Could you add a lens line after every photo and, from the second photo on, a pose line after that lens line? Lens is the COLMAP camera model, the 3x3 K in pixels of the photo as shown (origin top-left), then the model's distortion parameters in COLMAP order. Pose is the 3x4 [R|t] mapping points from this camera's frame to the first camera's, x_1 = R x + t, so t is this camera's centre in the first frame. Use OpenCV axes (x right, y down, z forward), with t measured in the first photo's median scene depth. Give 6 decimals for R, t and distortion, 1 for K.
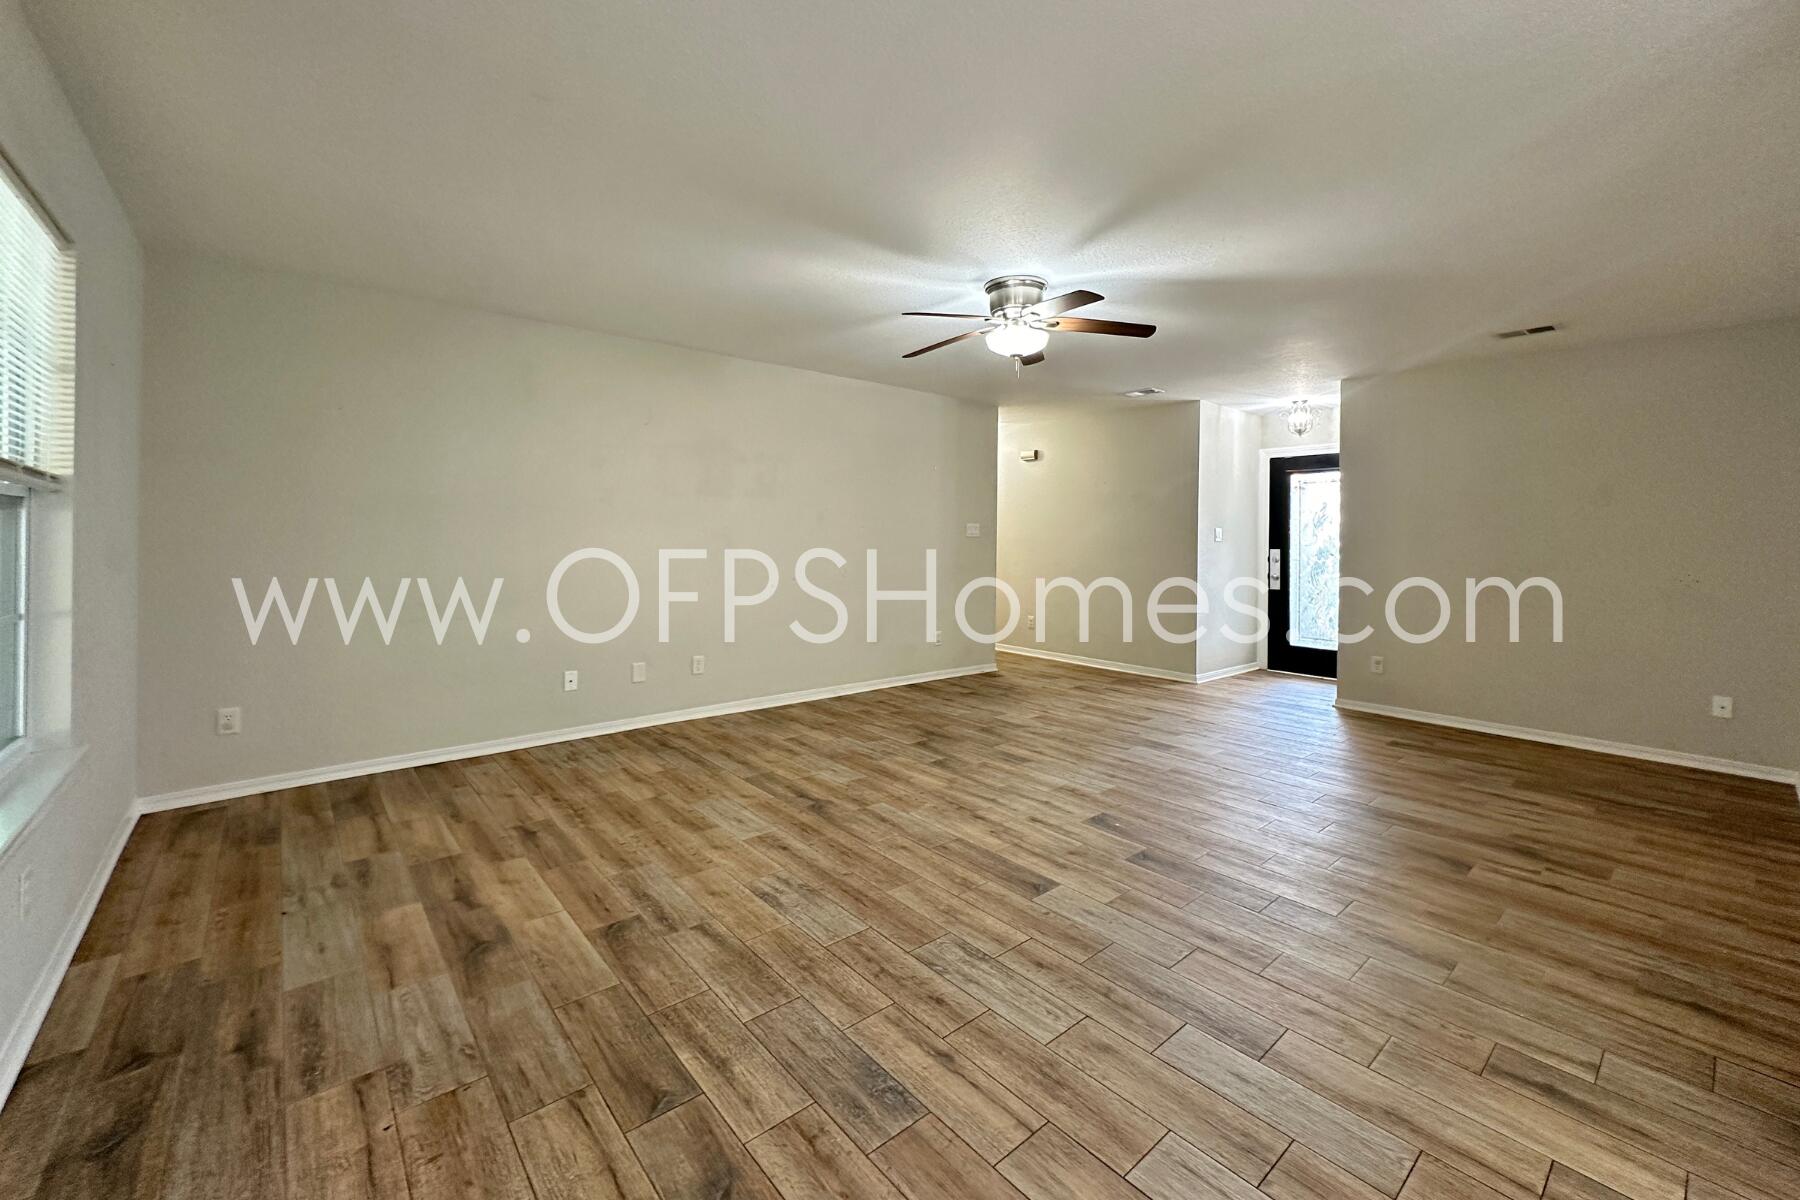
lens RADIAL K [[723.9, 0, 888.0], [0, 723.9, 603.5], [0, 0, 1]] dist [-0.002009, -0.000464]
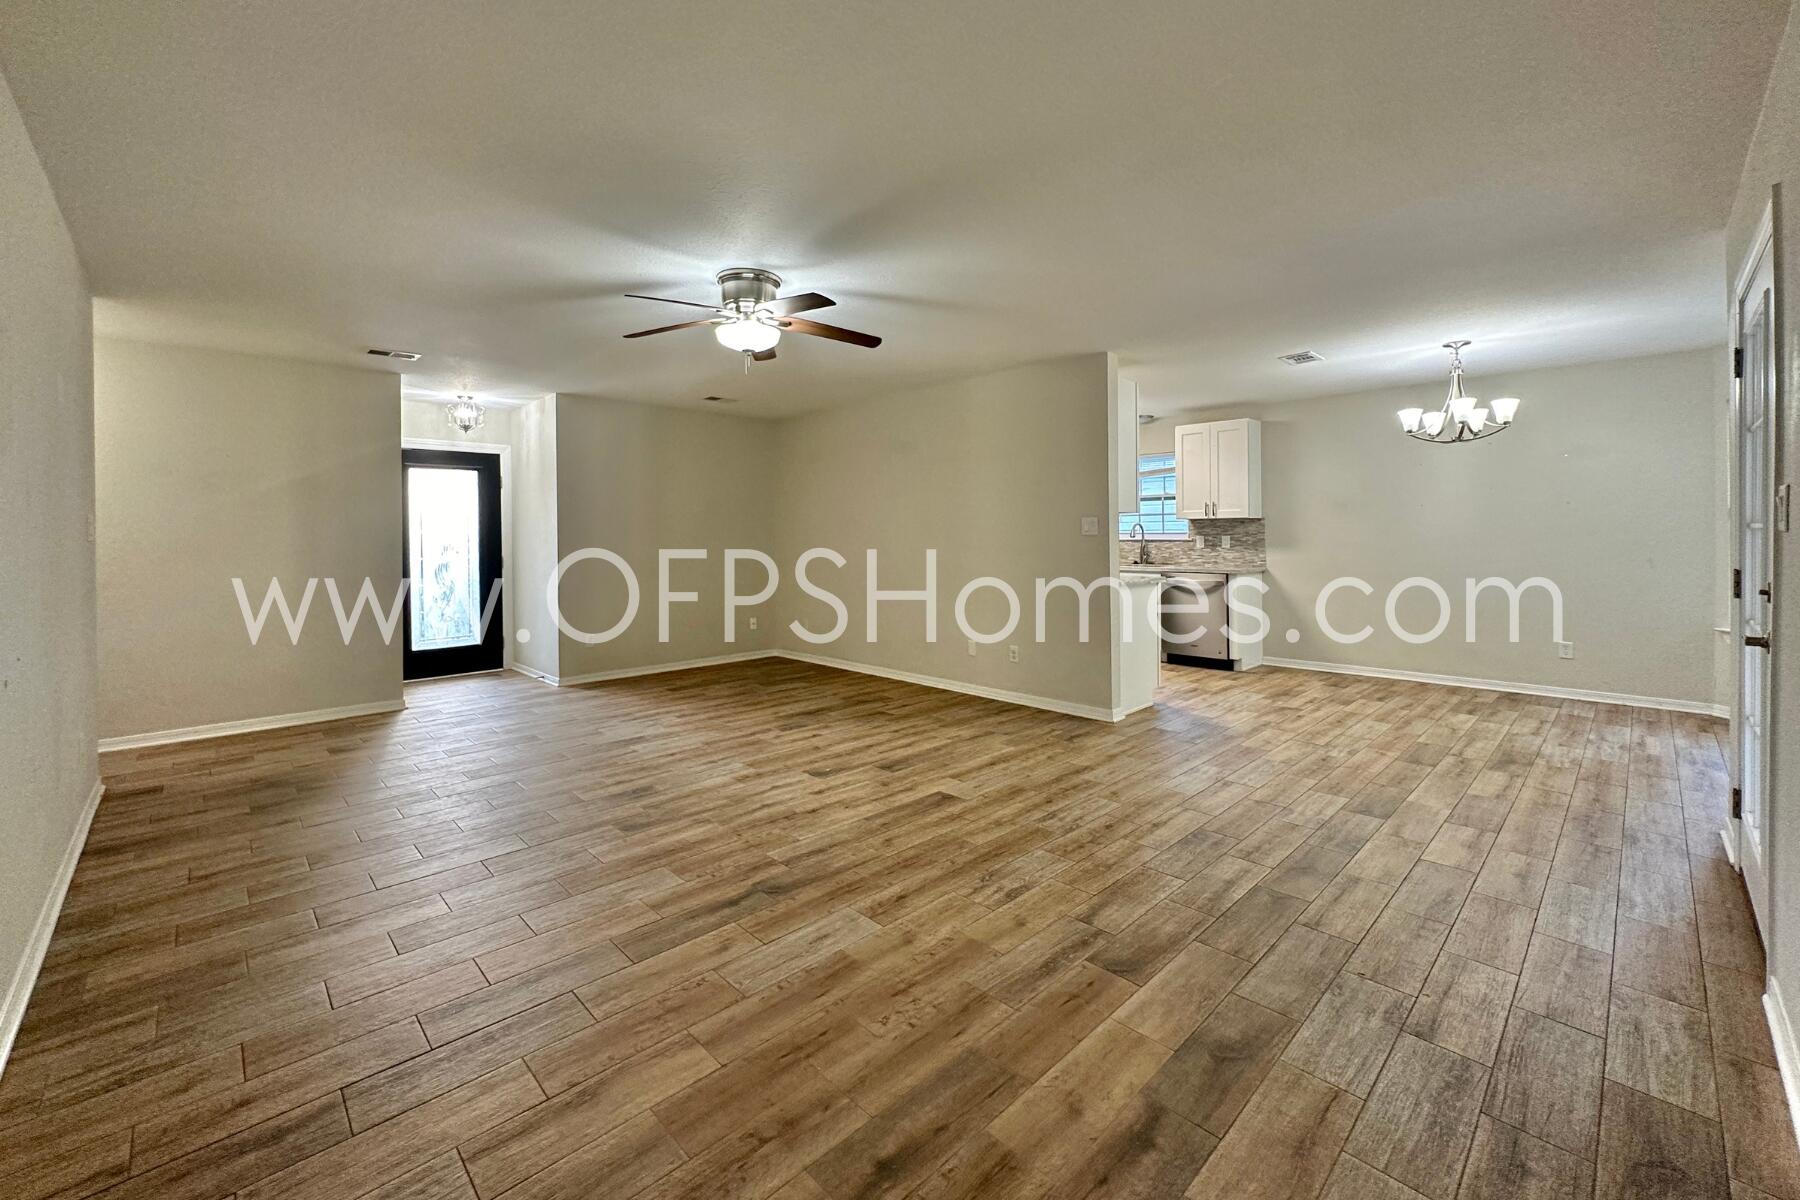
lens RADIAL K [[723.9, 0, 901.9], [0, 723.9, 591.1], [0, 0, 1]] dist [-0.002009, -0.000464]
pose [[-0.072241, -0.087524, 0.993539, -1.028142], [0.097678, 0.990733, 0.094379, -0.111195], [-0.992593, 0.103865, -0.063022, 1.080046]]
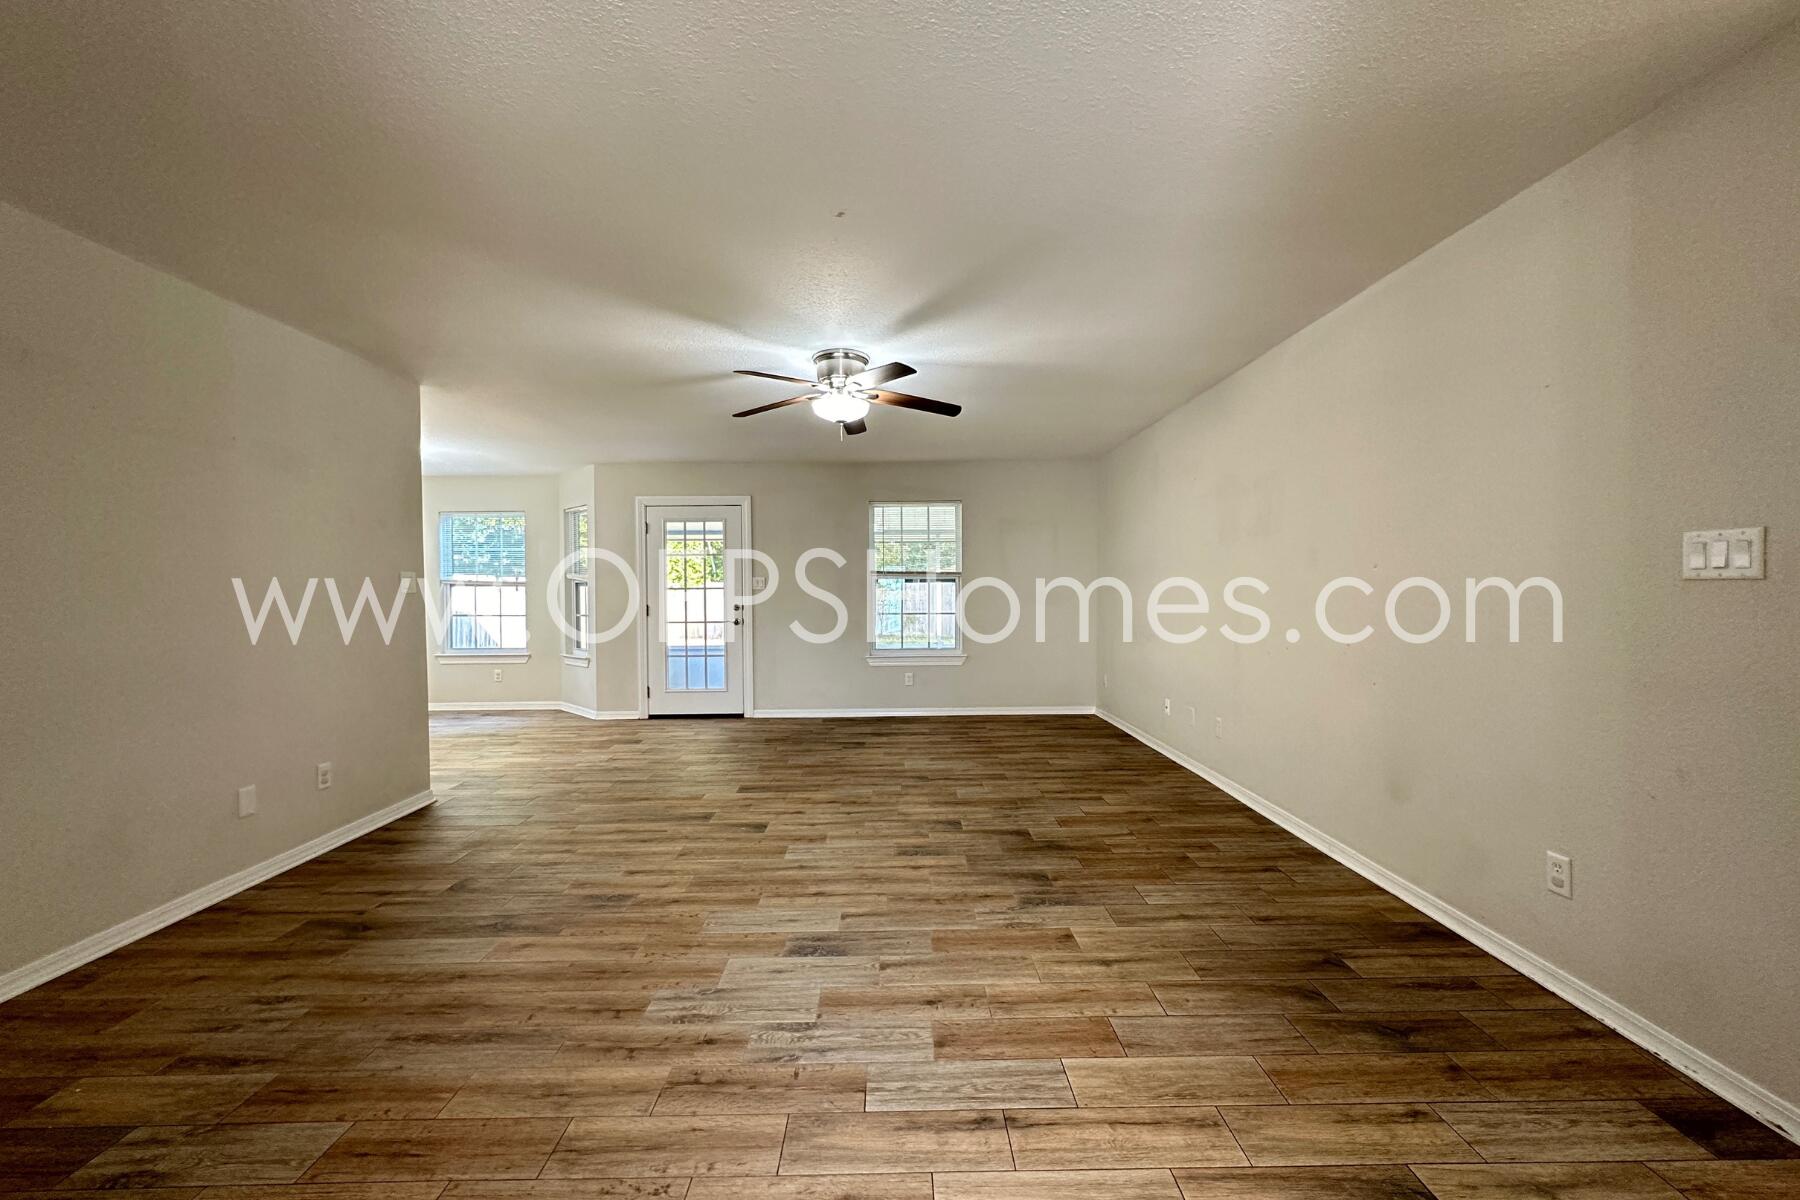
lens RADIAL K [[723.9, 0, 899.5], [0, 723.9, 598.3], [0, 0, 1]] dist [-0.002009, -0.000464]
pose [[-0.638035, 0.005677, -0.769986, 1.247029], [-0.067580, 0.995701, 0.063340, -0.190401], [0.767036, 0.092449, -0.634909, 2.243168]]
